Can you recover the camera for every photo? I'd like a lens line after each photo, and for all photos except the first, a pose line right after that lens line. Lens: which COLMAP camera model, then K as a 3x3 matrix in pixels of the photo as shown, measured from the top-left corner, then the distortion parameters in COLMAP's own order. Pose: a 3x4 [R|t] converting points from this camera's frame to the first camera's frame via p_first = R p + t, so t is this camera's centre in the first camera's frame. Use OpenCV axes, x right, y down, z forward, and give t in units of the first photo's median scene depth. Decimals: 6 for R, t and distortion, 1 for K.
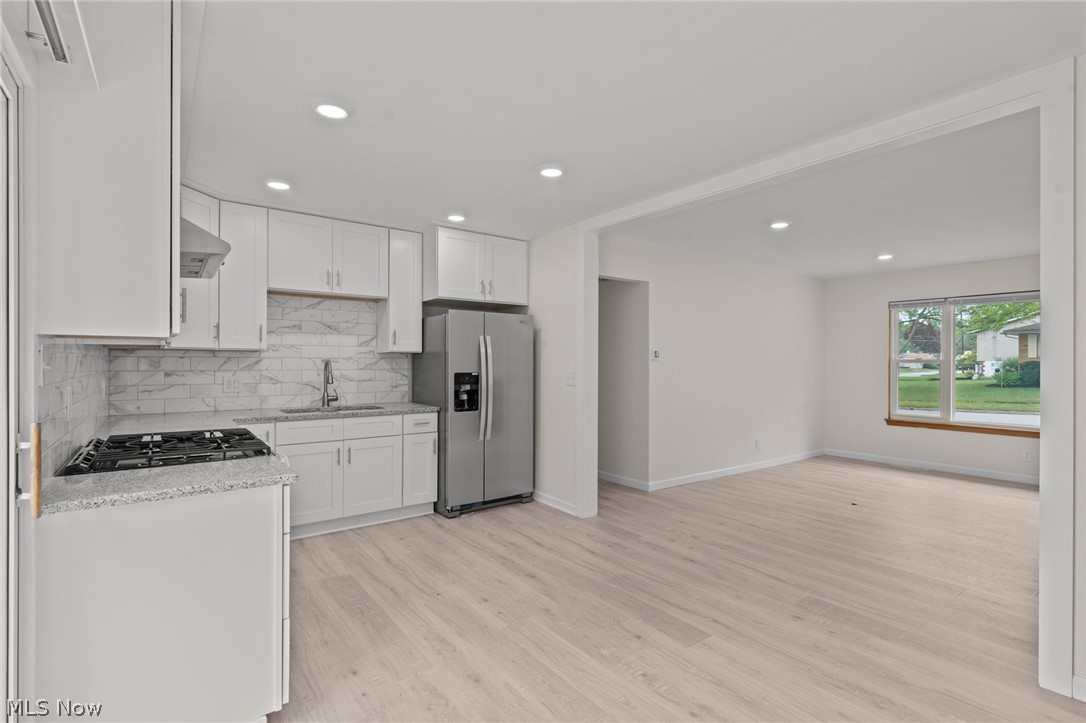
lens RADIAL K [[511.7, 0, 548.8], [0, 511.7, 360.8], [0, 0, 1]] dist [-0.003860, 0.001585]
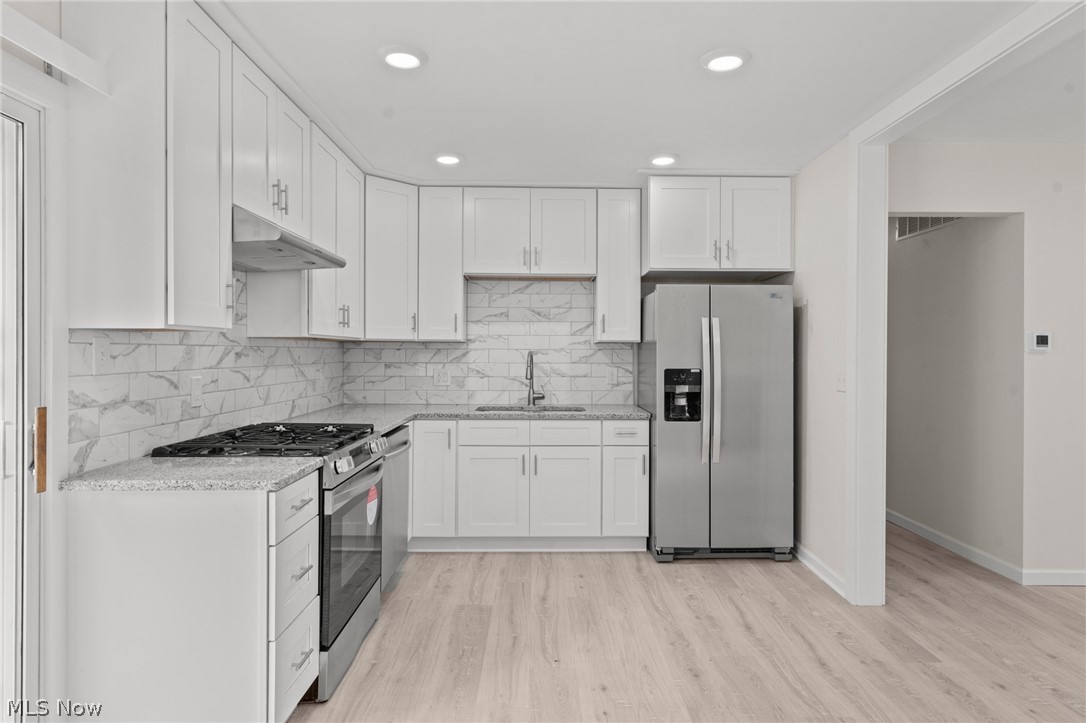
lens RADIAL K [[622.4, 0, 549.4], [0, 622.4, 353.4], [0, 0, 1]] dist [0.003582, 0.000230]
pose [[0.809421, 0.000530, -0.587228, 0.217919], [0.000021, 1.000000, 0.000932, 0.000367], [0.587228, -0.000766, 0.809421, 0.170218]]
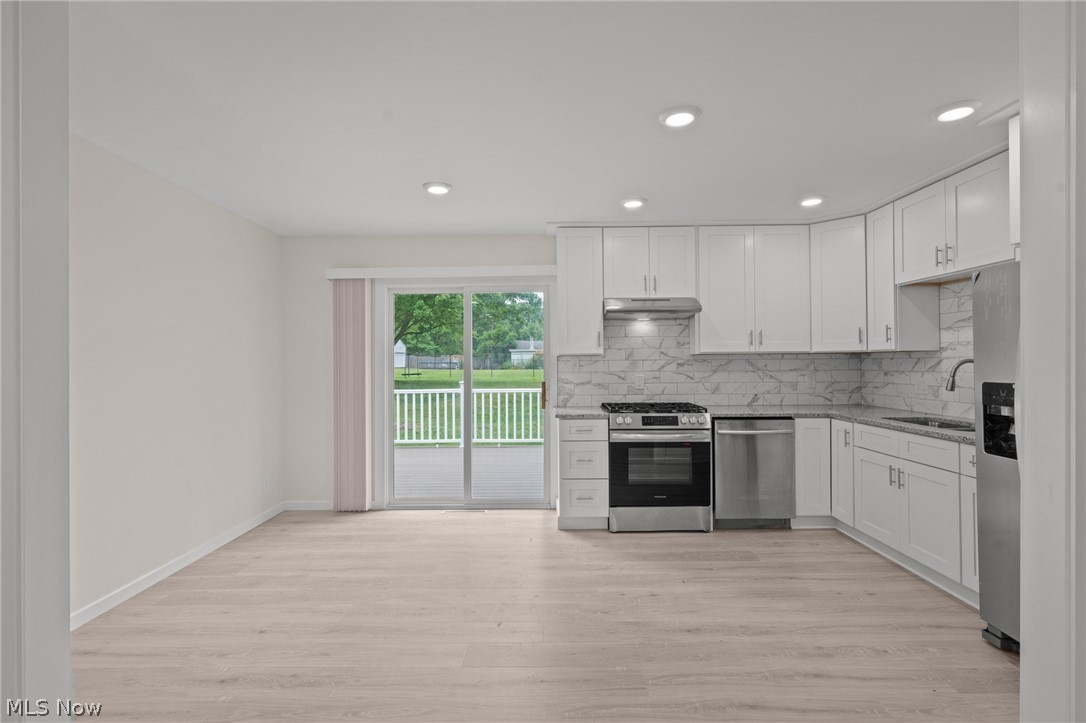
lens RADIAL K [[511.7, 0, 545.9], [0, 511.7, 360.7], [0, 0, 1]] dist [-0.003860, 0.001585]
pose [[-0.599977, -0.002409, -0.800013, 0.559114], [0.006597, 0.999947, -0.007958, 0.001409], [0.799990, -0.010053, -0.599929, 0.975089]]
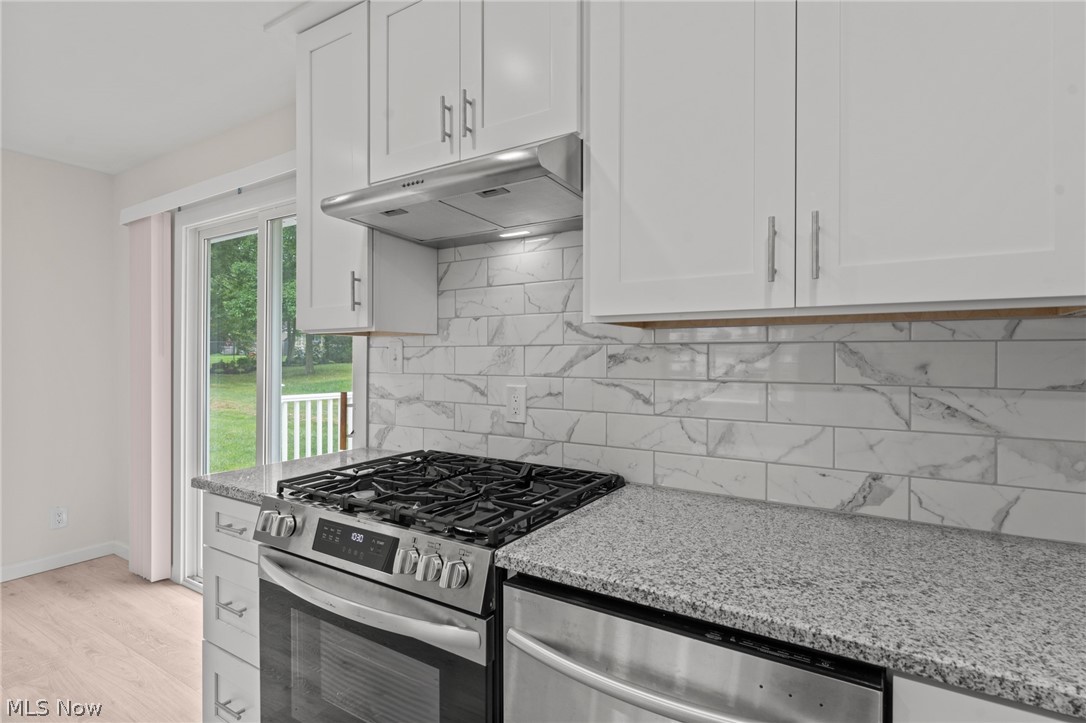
lens RADIAL K [[547.5, 0, 539.5], [0, 547.5, 358.7], [0, 0, 1]] dist [-0.003357, -0.000406]
pose [[-0.940129, 0.001114, -0.340817, -0.312705], [-0.000520, 0.999989, 0.004701, 0.001265], [0.340818, 0.004597, -0.940118, 0.899384]]
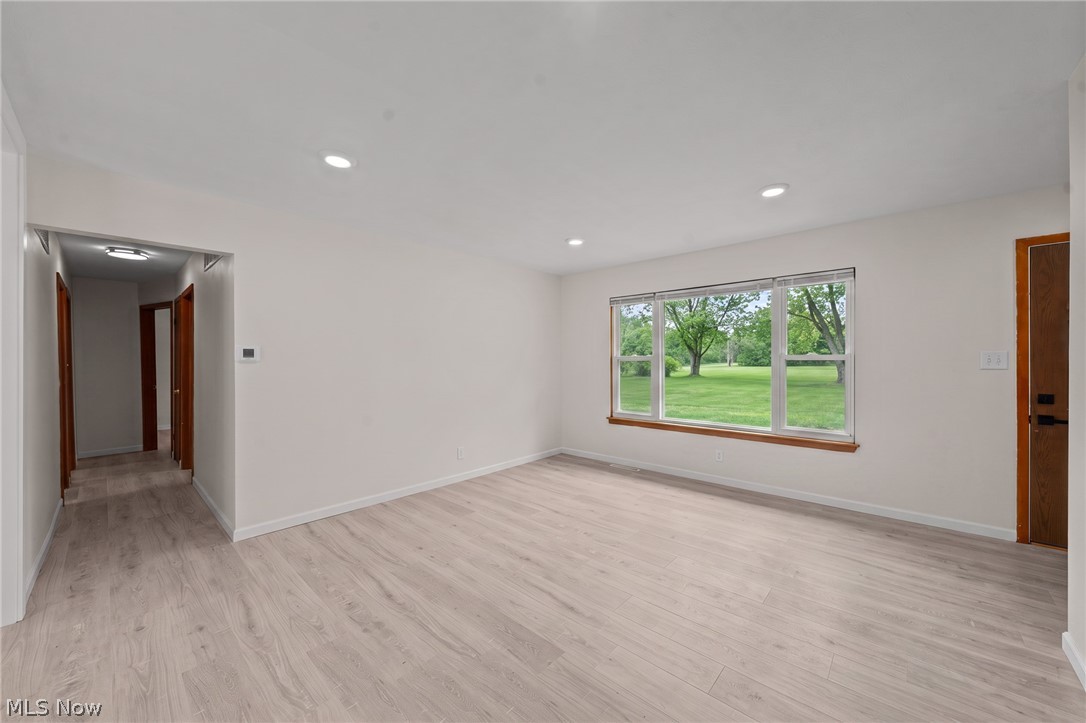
lens RADIAL K [[397.3, 0, 547.9], [0, 397.3, 362.8], [0, 0, 1]] dist [-0.005923, 0.000952]
pose [[0.980594, -0.011535, 0.195710, 0.645464], [0.009382, 0.999885, 0.011923, -0.002072], [-0.195825, -0.009856, 0.980589, 0.446376]]
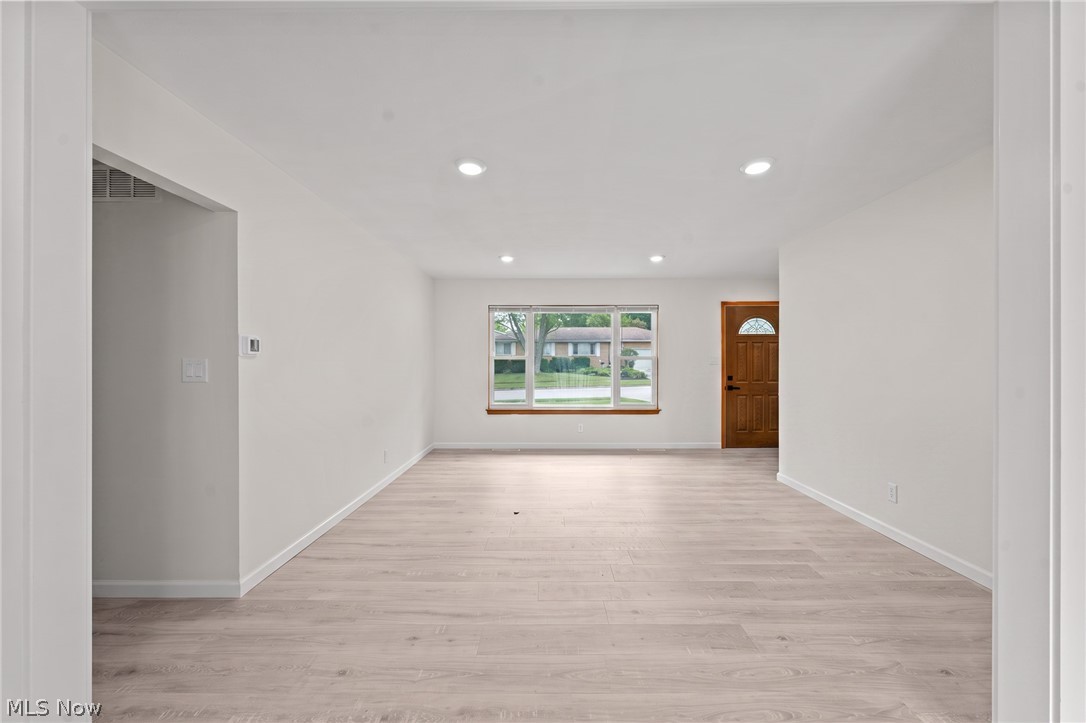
lens RADIAL K [[397.3, 0, 548.1], [0, 397.3, 359.4], [0, 0, 1]] dist [-0.005923, 0.000952]
pose [[0.601021, -0.003321, 0.799227, 0.070837], [0.001876, 0.999994, 0.002745, 0.003012], [-0.799231, -0.000151, 0.601023, 0.597266]]
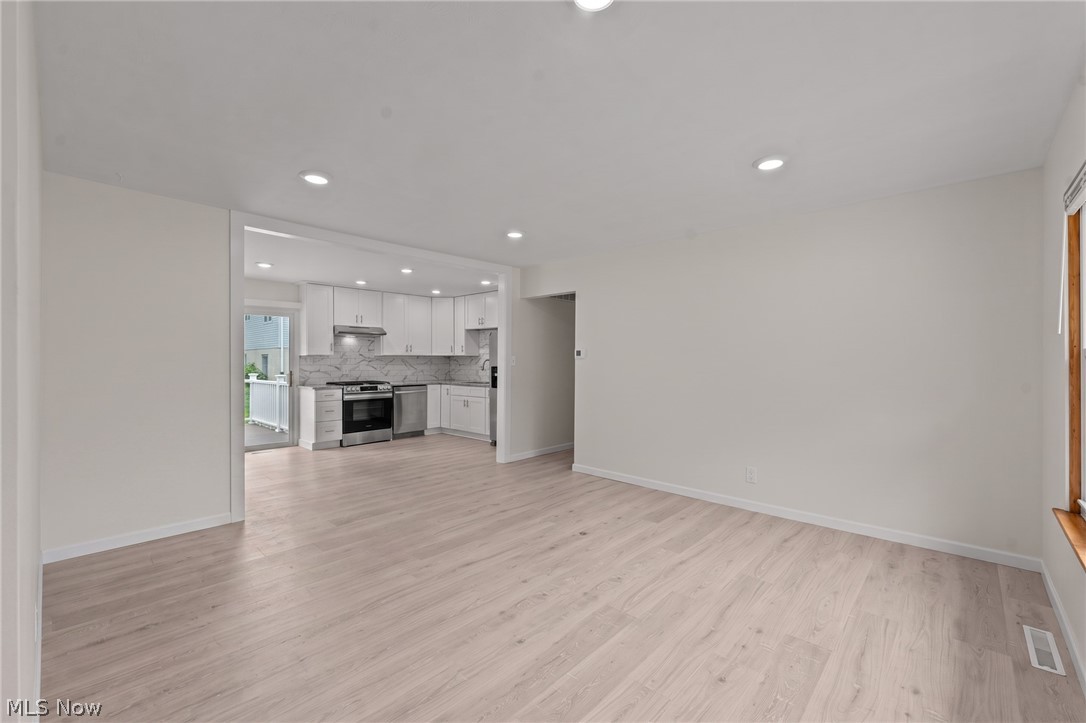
lens RADIAL K [[452.7, 0, 559.9], [0, 452.7, 351.6], [0, 0, 1]] dist [-0.001972, 0.000017]
pose [[0.206008, -0.021131, -0.978322, 1.488636], [0.002071, 0.999774, -0.021158, 0.004918], [0.978548, 0.002332, 0.206005, 0.927759]]
